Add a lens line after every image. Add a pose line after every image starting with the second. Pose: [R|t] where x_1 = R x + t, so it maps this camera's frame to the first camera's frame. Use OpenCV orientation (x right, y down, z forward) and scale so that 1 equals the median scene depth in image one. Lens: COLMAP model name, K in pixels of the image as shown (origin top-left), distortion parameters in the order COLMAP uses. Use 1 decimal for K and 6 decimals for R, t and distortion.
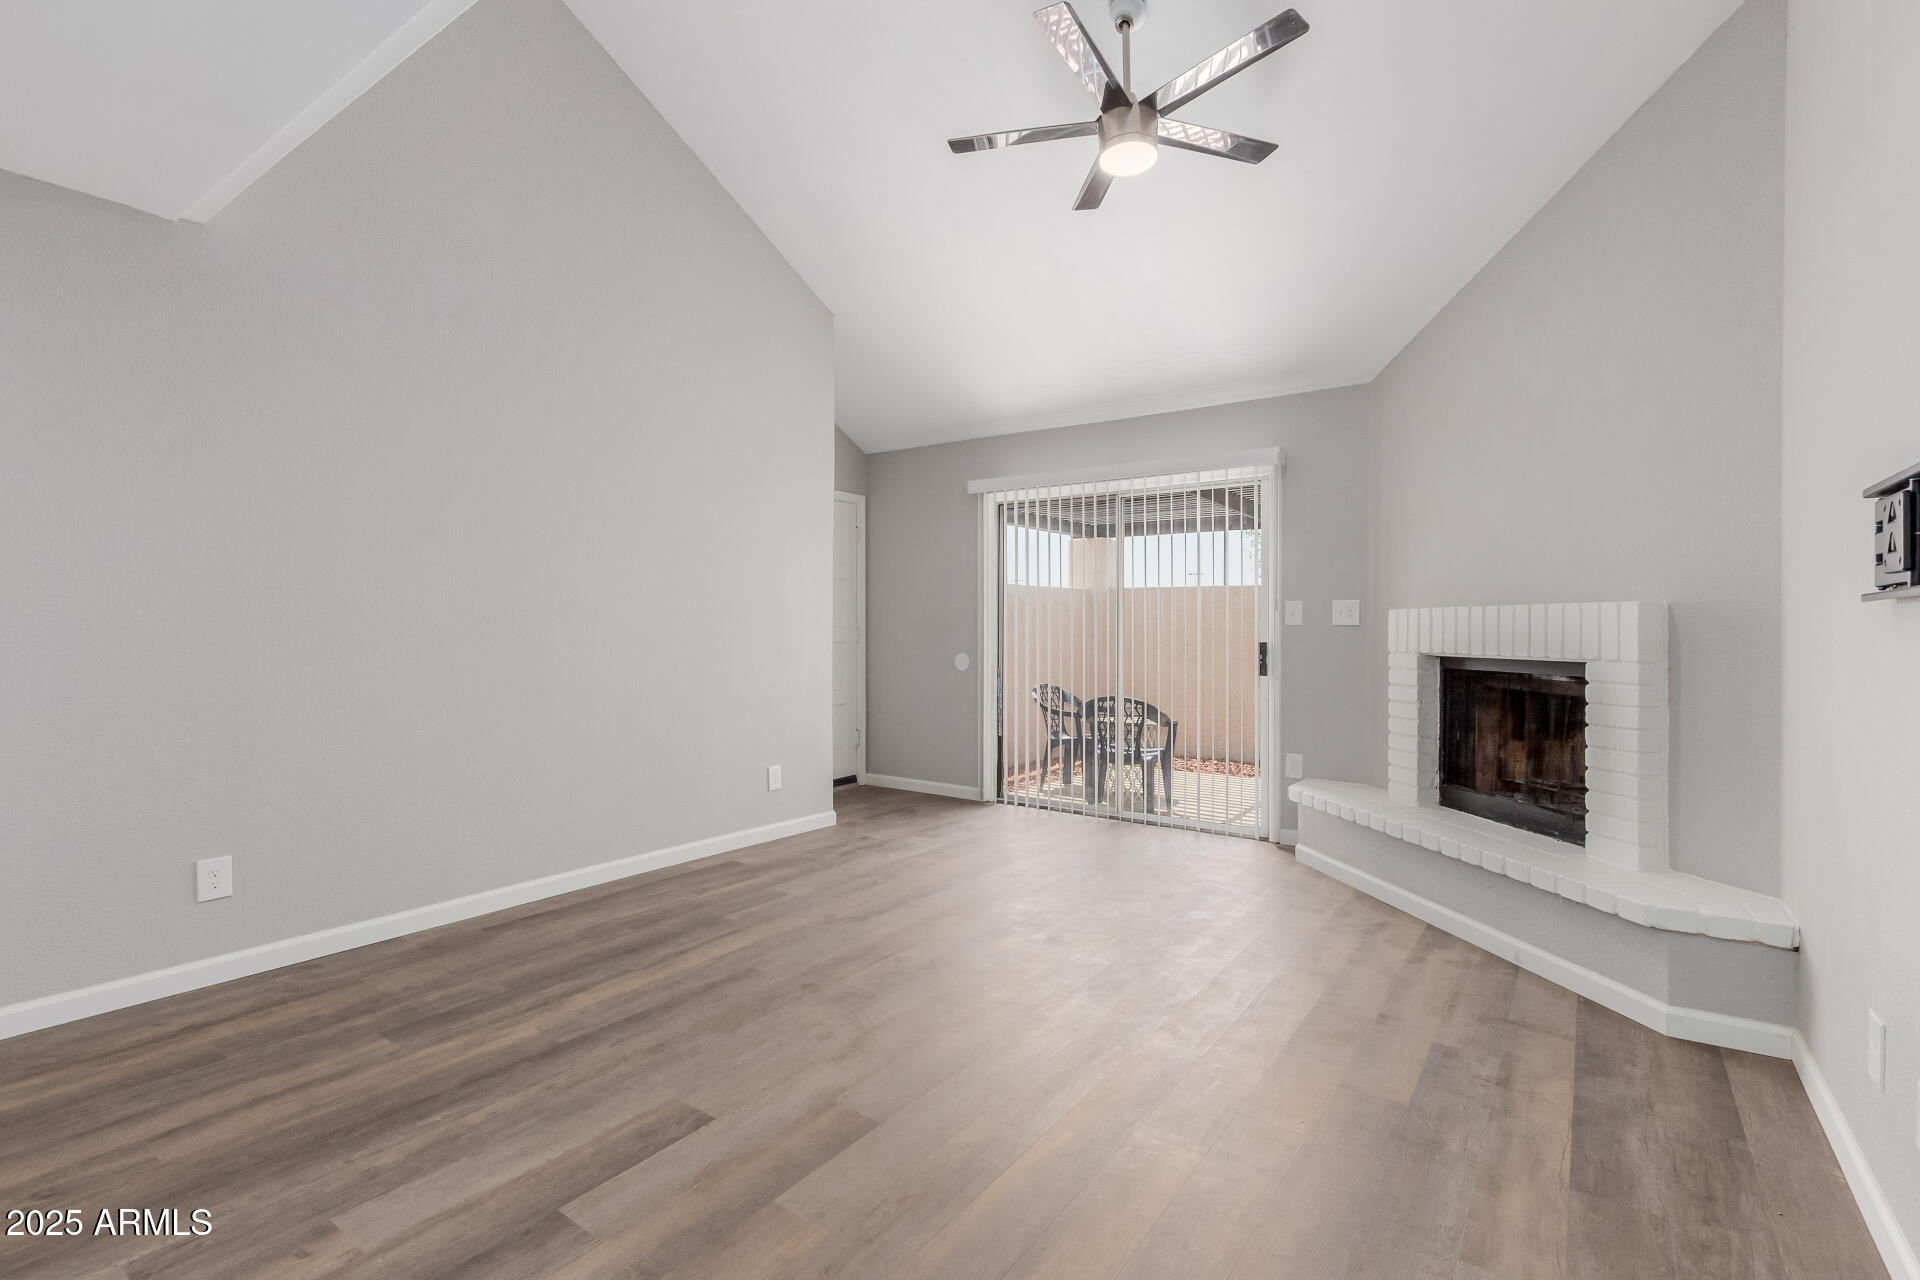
lens RADIAL K [[885.4, 0, 936.8], [0, 885.4, 627.5], [0, 0, 1]] dist [0.001727, -0.000088]
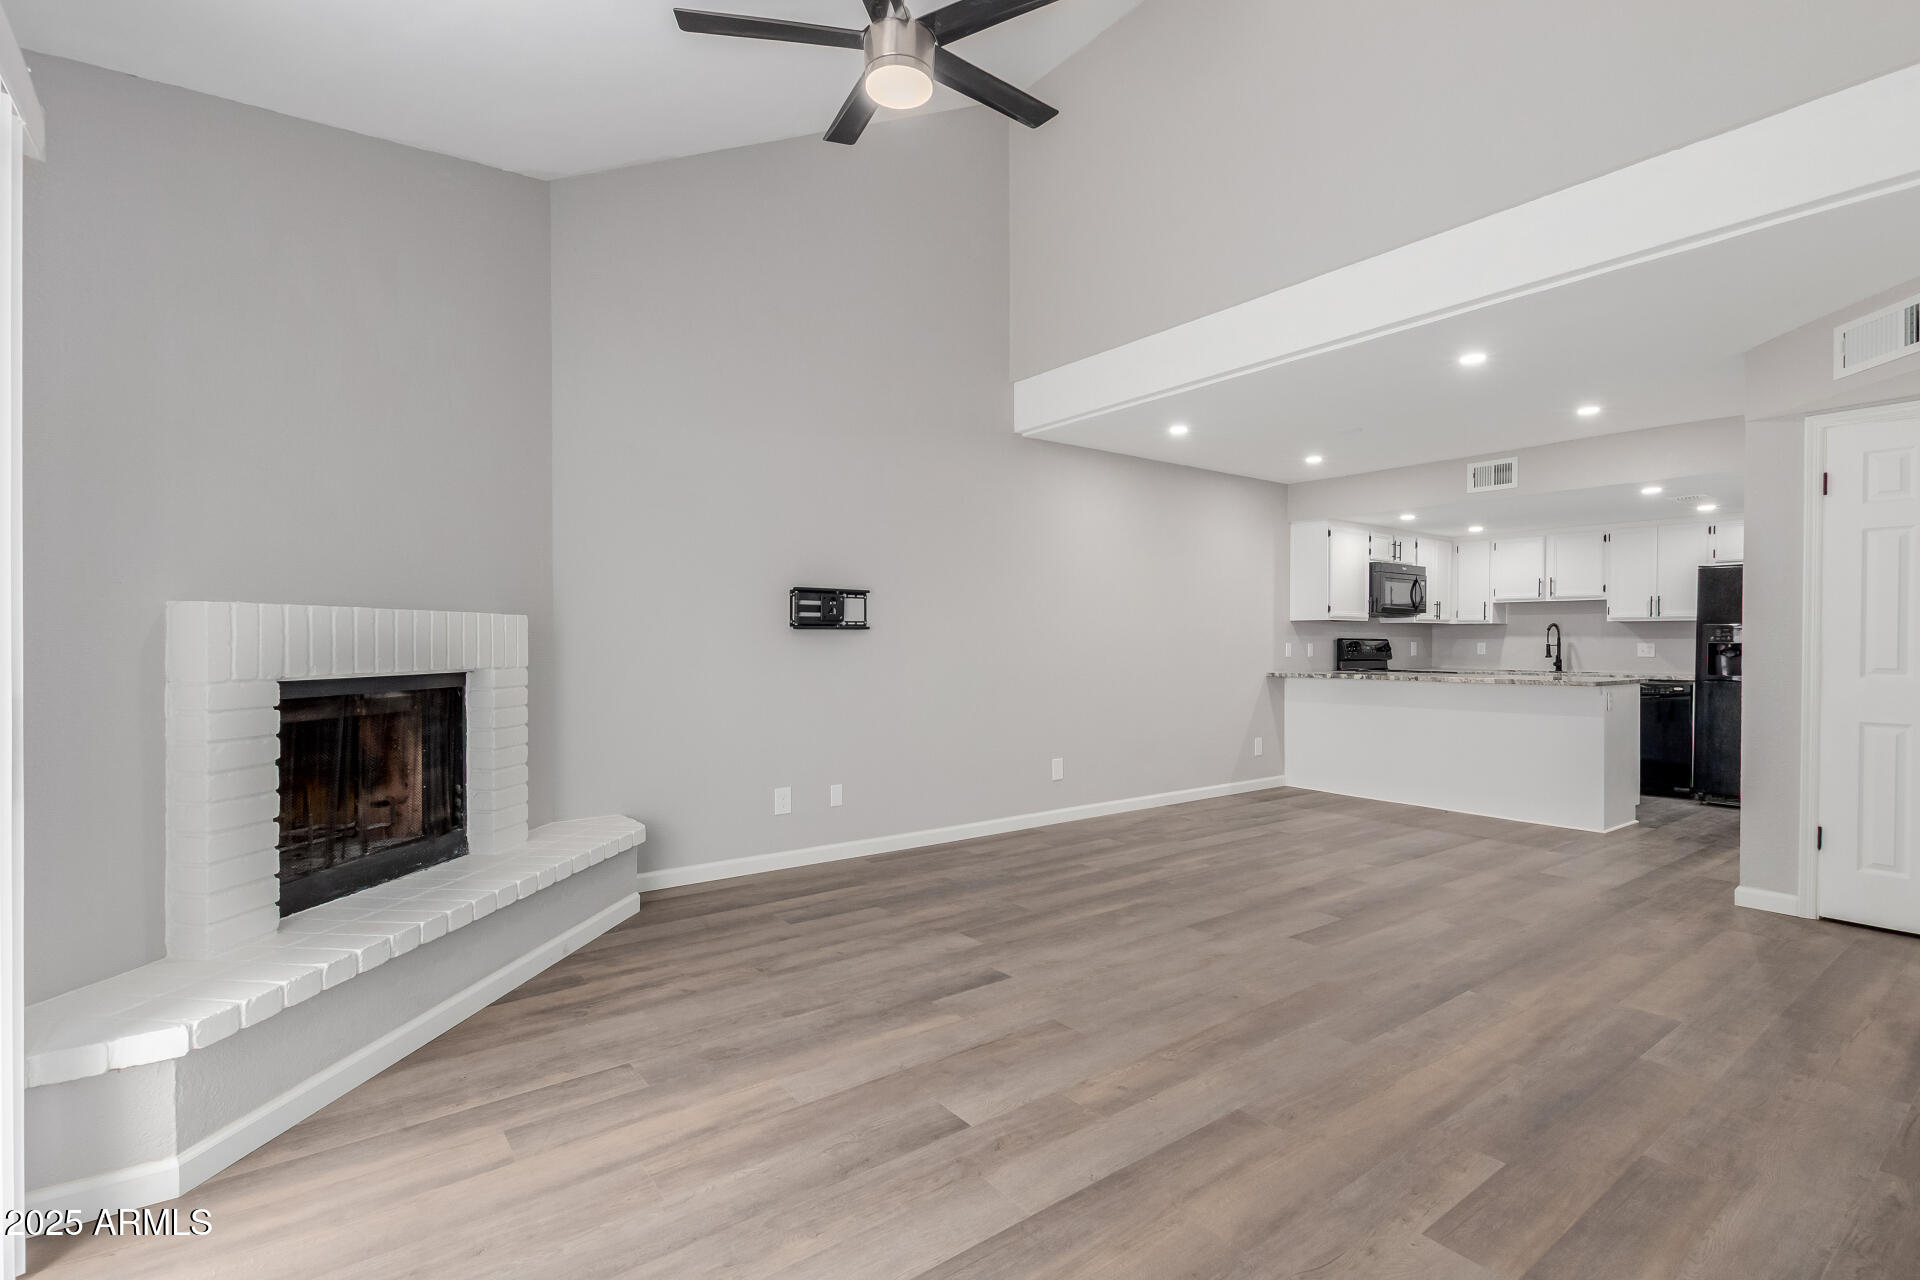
lens RADIAL K [[888.8, 0, 926.7], [0, 888.8, 651.7], [0, 0, 1]] dist [-0.002845, -0.000708]
pose [[-0.951180, -0.005371, 0.308589, -0.068748], [-0.001564, 0.999920, 0.012585, 0.002231], [-0.308632, 0.011488, -0.951112, 1.620247]]
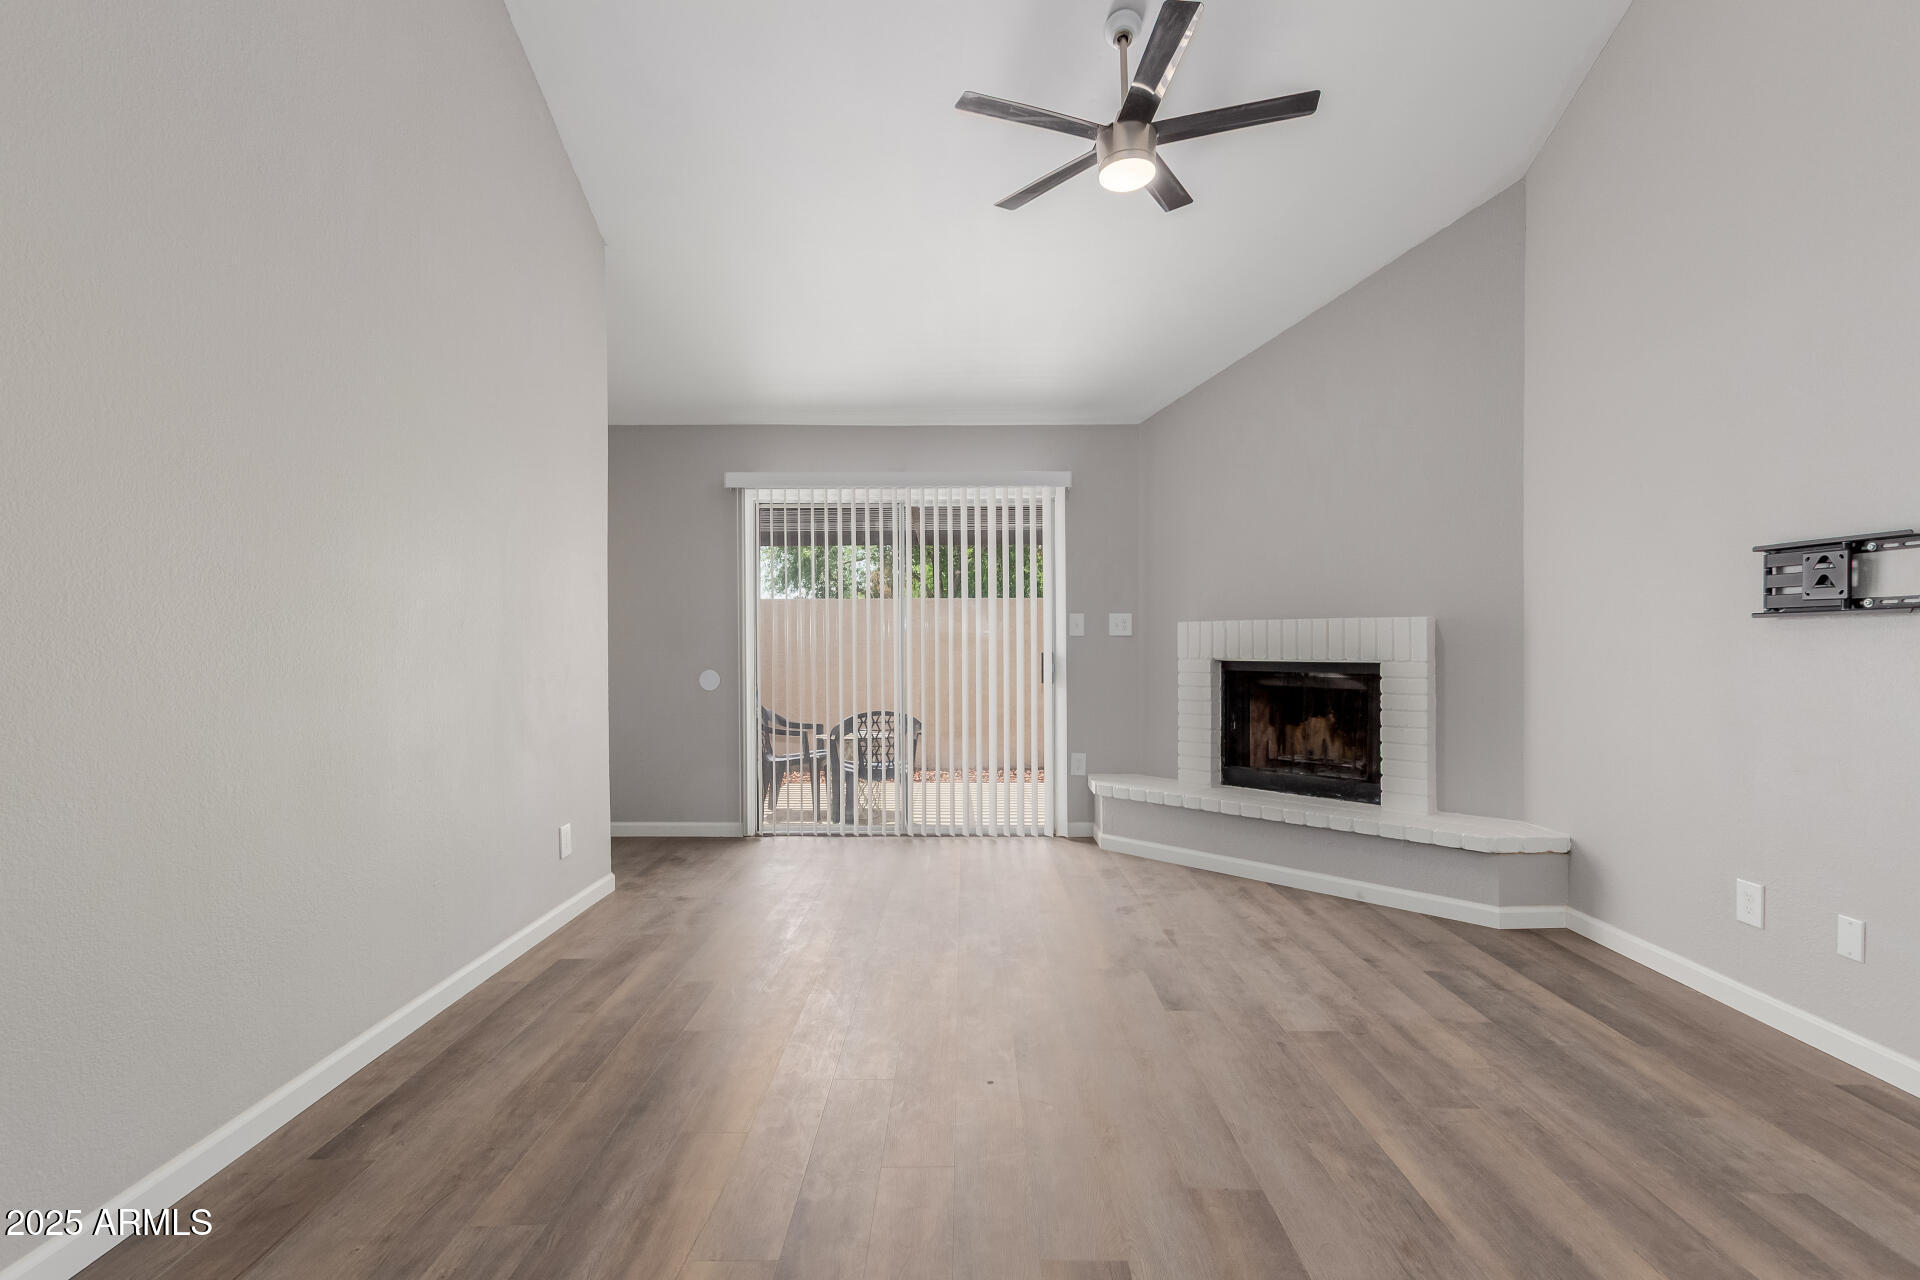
lens RADIAL K [[887.5, 0, 955.0], [0, 887.5, 644.6], [0, 0, 1]] dist [0.004492, -0.000852]
pose [[0.812103, -0.009293, 0.583440, -0.486353], [0.006344, 0.999955, 0.007096, -0.001035], [-0.583479, -0.002061, 0.812125, 0.261655]]
